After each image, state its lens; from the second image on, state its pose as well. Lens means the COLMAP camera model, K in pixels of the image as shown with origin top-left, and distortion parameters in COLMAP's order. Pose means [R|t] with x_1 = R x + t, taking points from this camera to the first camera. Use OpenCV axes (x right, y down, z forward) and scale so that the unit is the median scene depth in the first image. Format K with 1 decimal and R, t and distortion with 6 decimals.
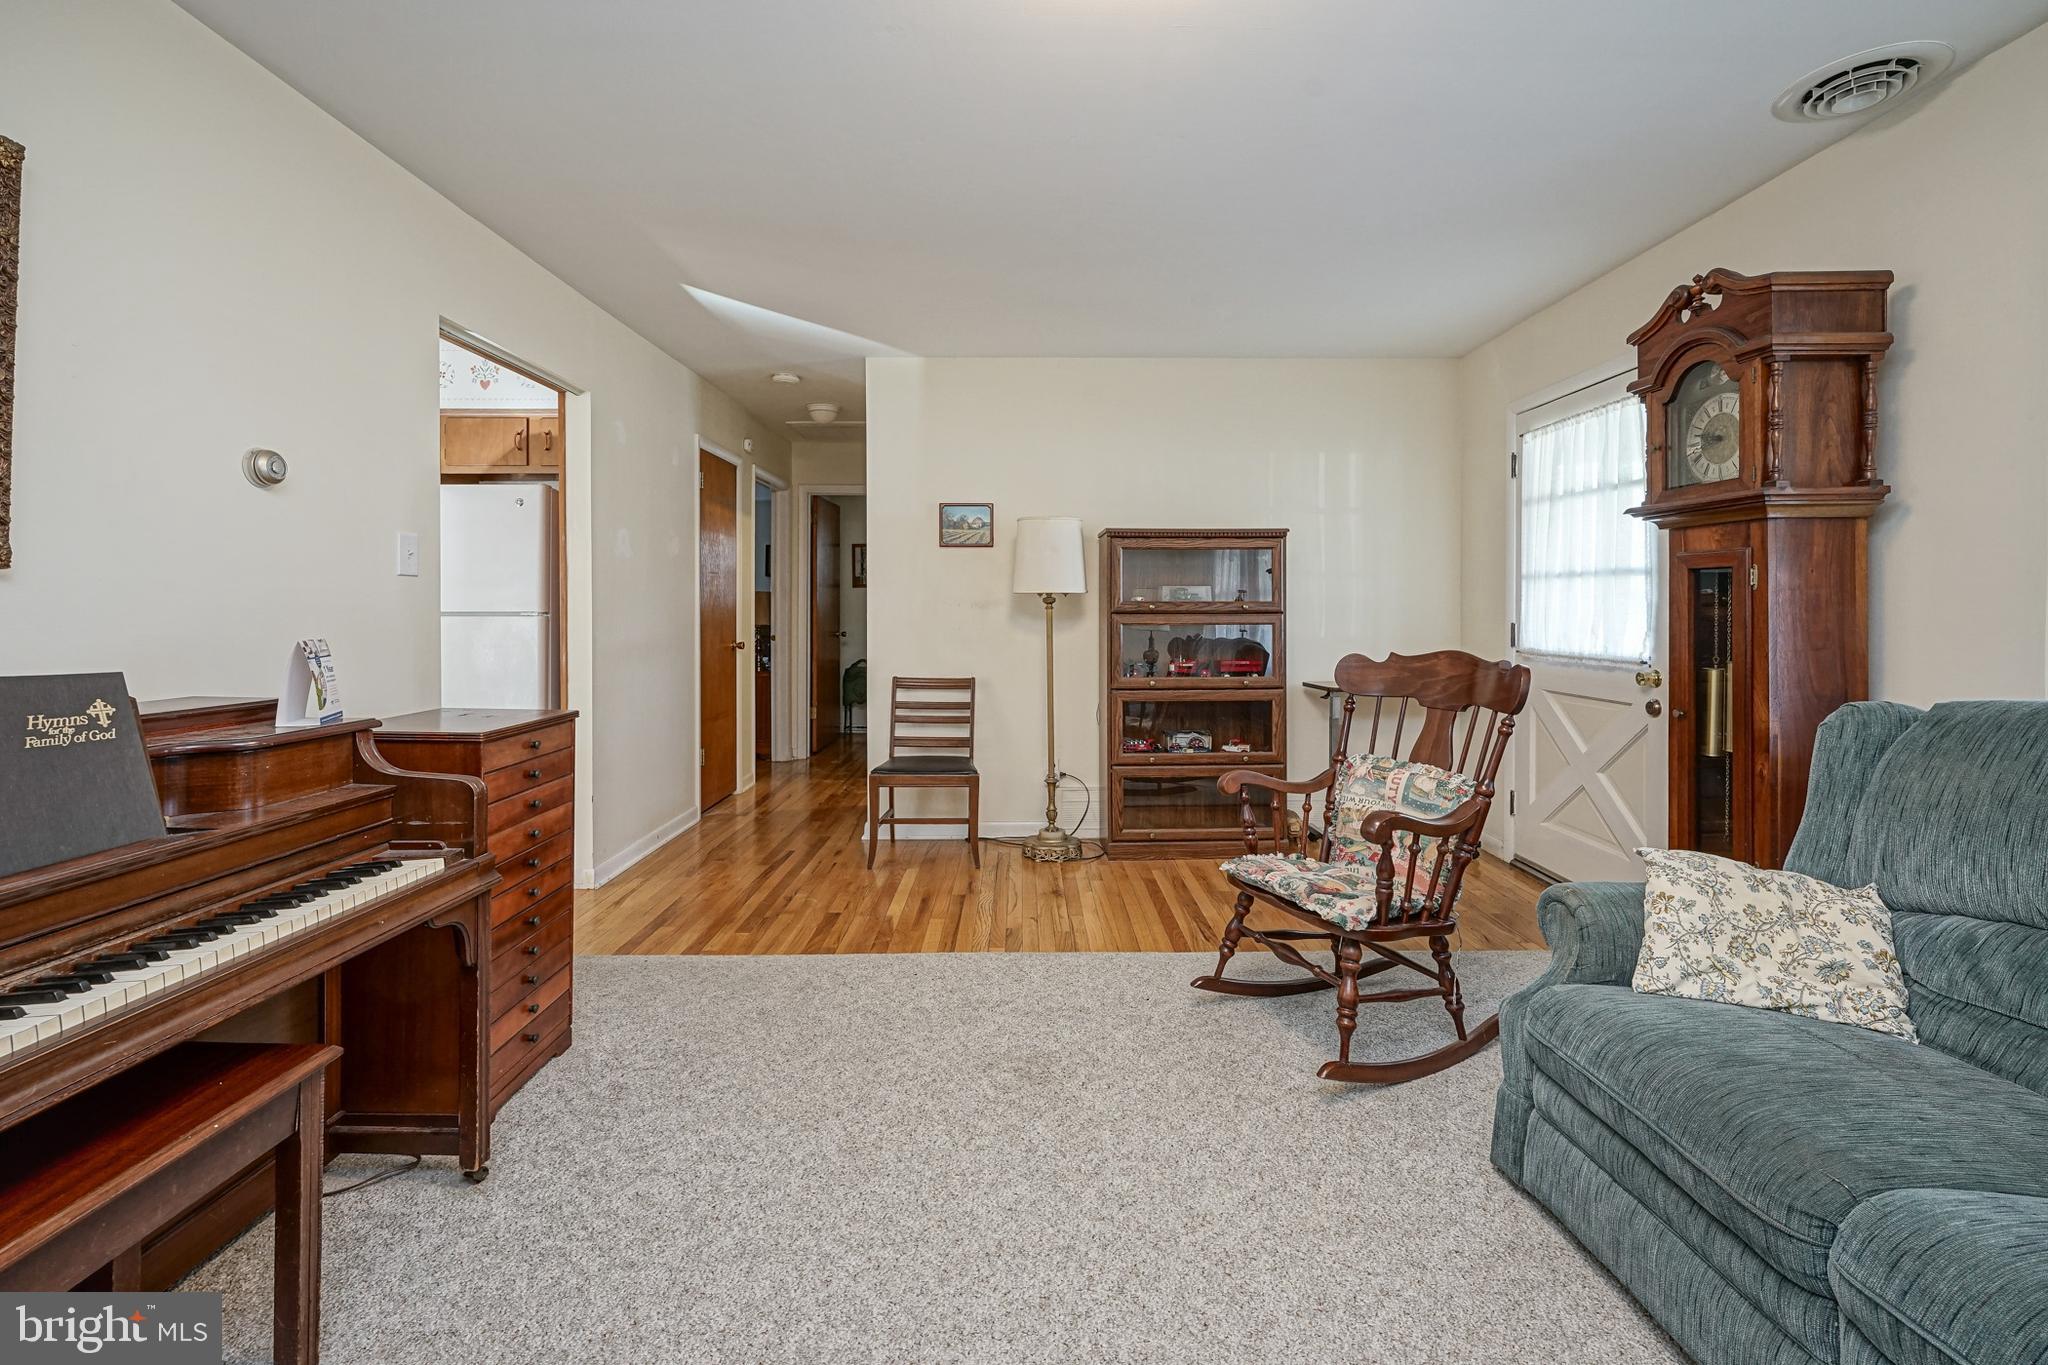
lens RADIAL K [[819.2, 0, 1029.9], [0, 819.2, 607.6], [0, 0, 1]] dist [-0.000416, 0.000031]
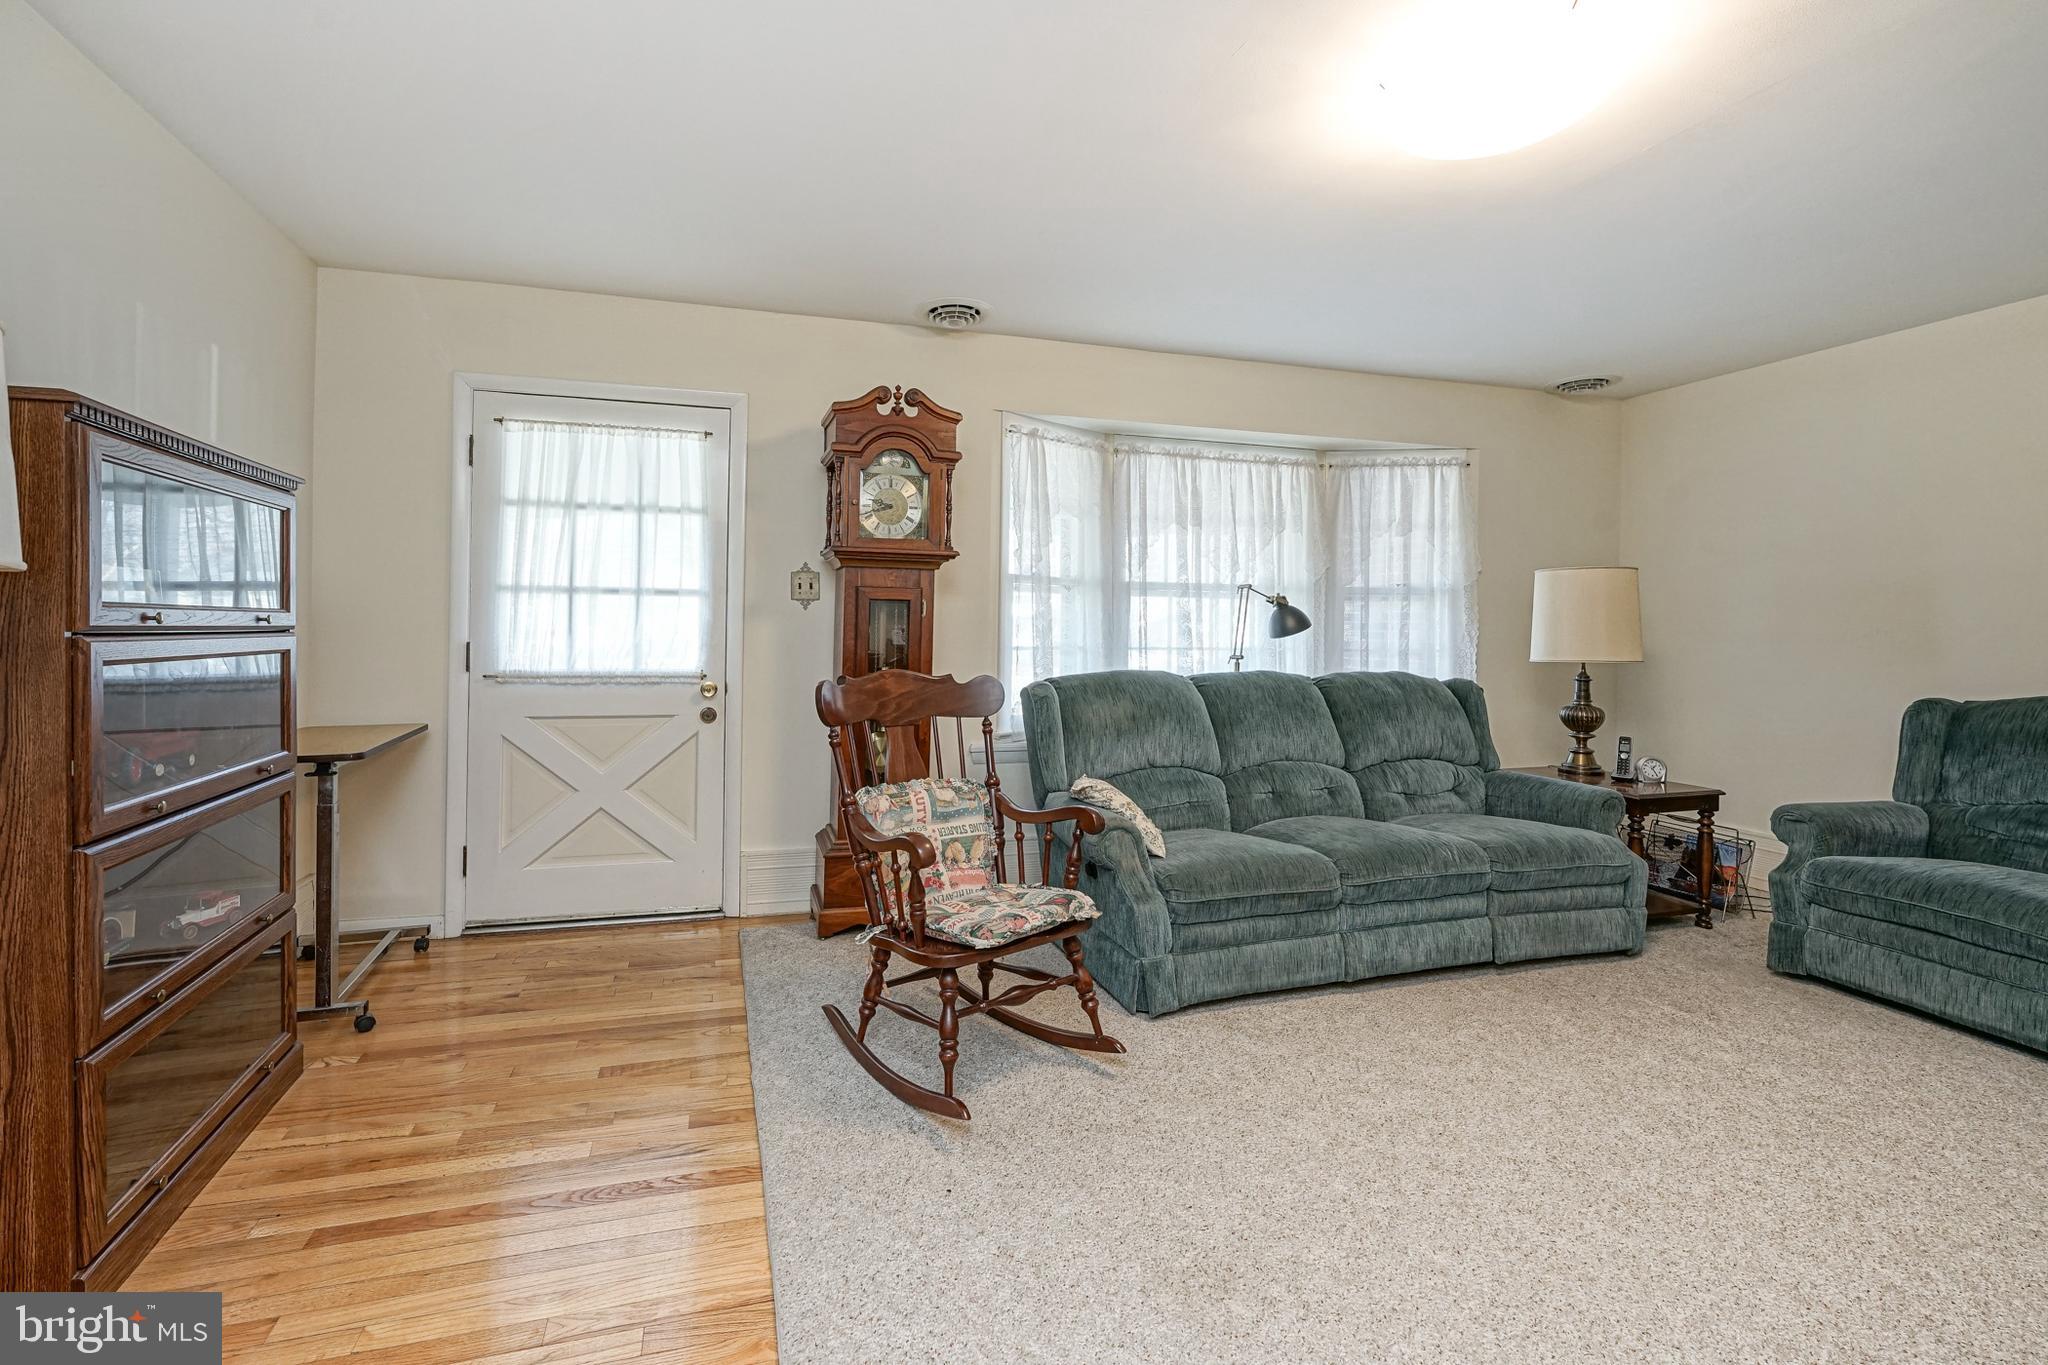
lens RADIAL K [[858.9, 0, 921.5], [0, 858.9, 634.3], [0, 0, 1]] dist [-0.001799, 0.000534]
pose [[-0.222385, -0.010055, 0.974907, -0.592337], [-0.011254, 0.999907, 0.007746, -0.001654], [-0.974894, -0.009249, -0.222478, 1.263141]]
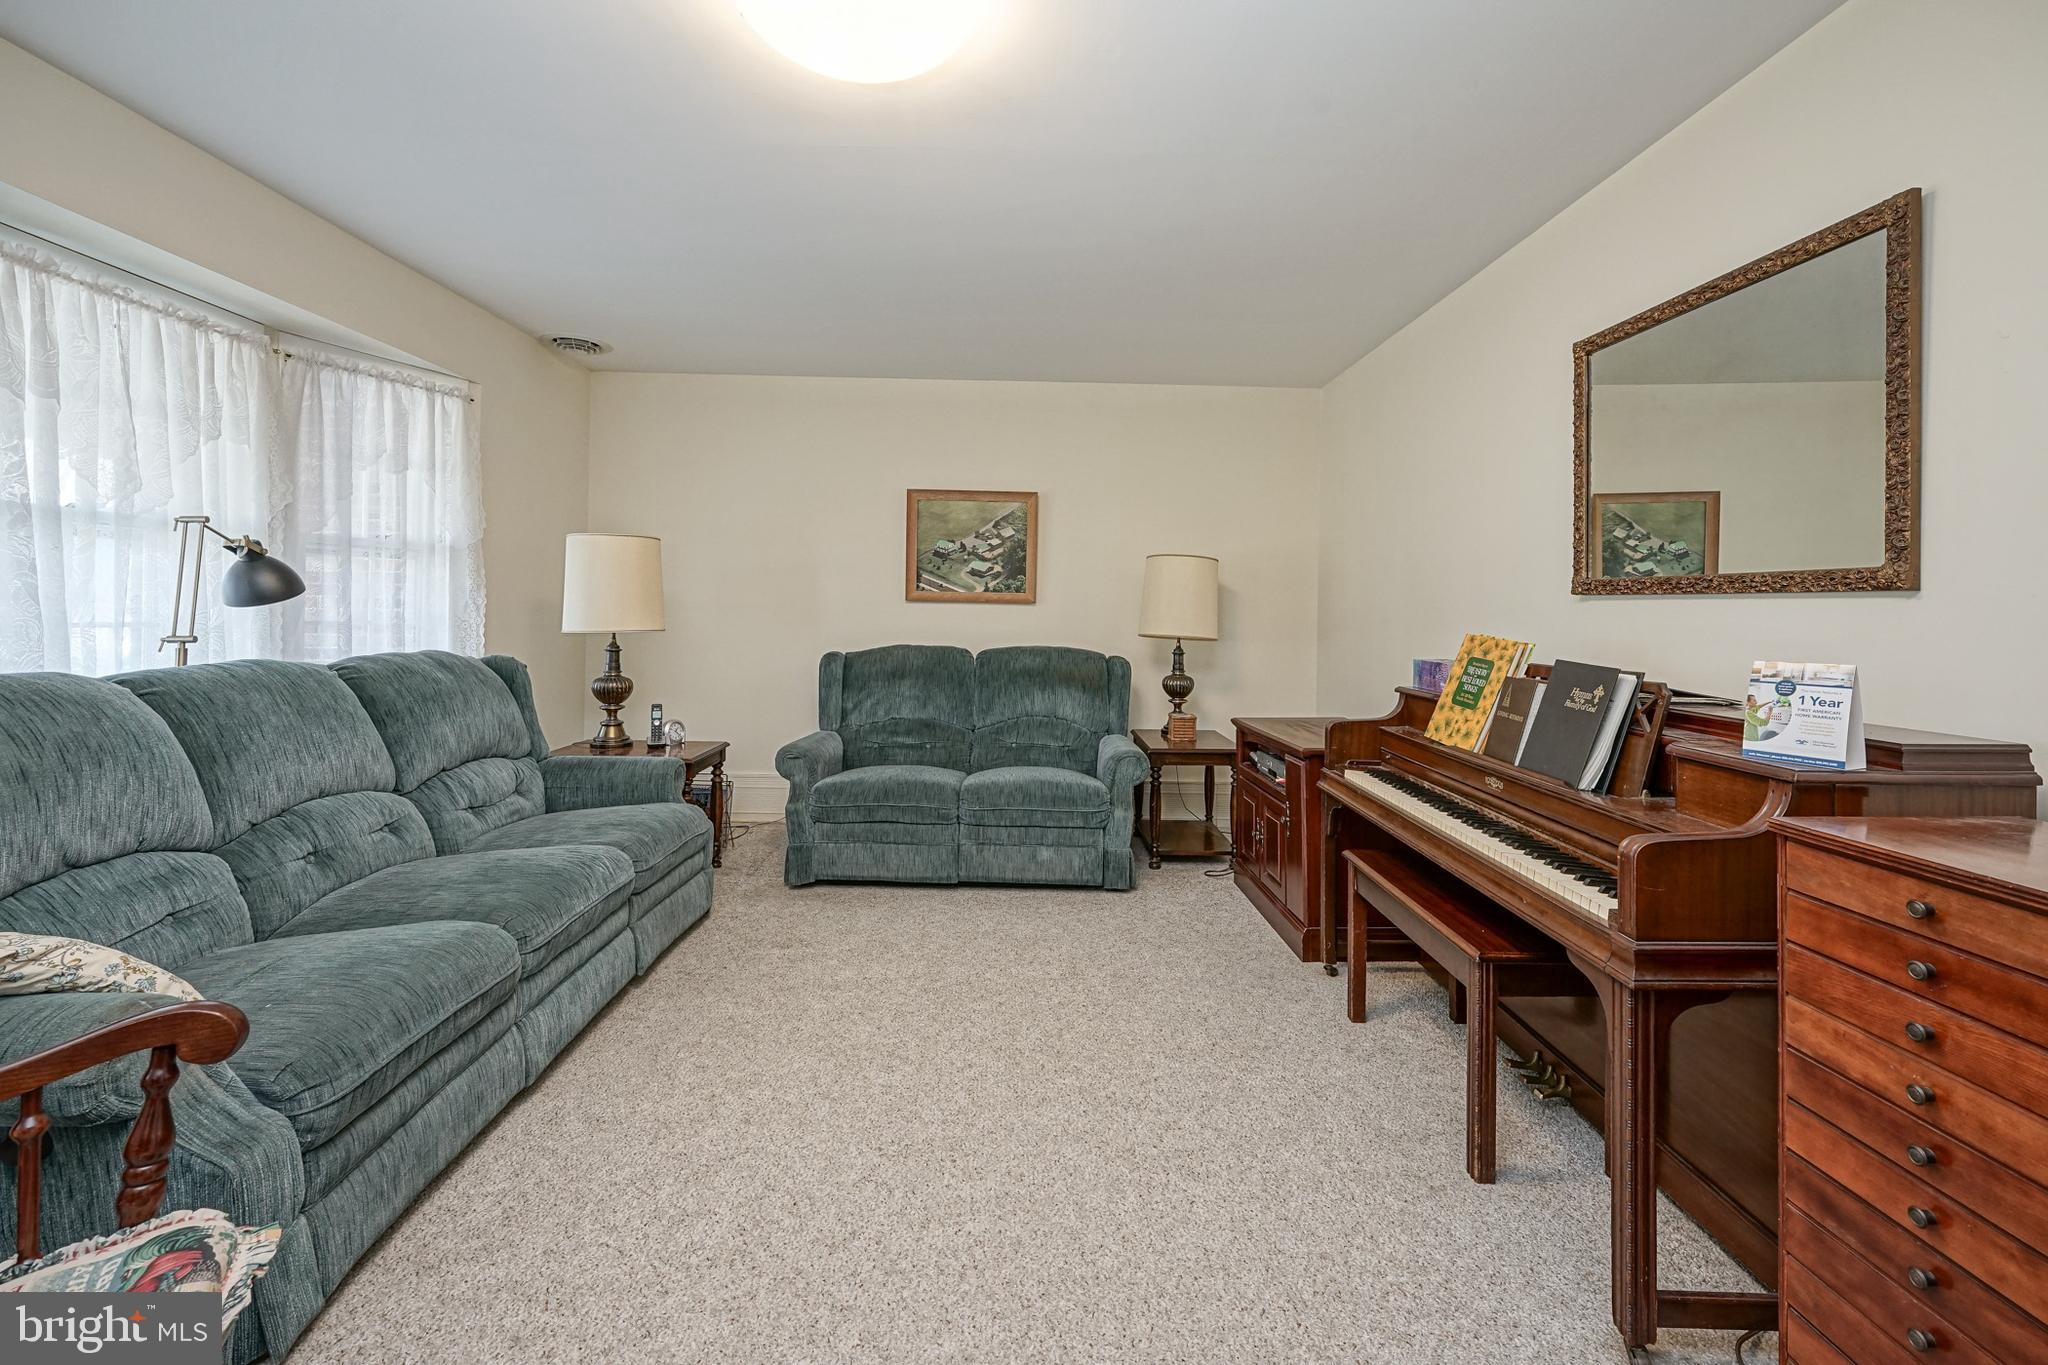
lens RADIAL K [[869.6, 0, 1038.4], [0, 869.6, 614.3], [0, 0, 1]] dist [-0.002019, -0.000177]
pose [[-0.999779, -0.019398, -0.008156, -0.065176], [-0.019403, 0.999812, 0.000489, 0.000868], [0.008145, 0.000648, -0.999967, 1.289748]]
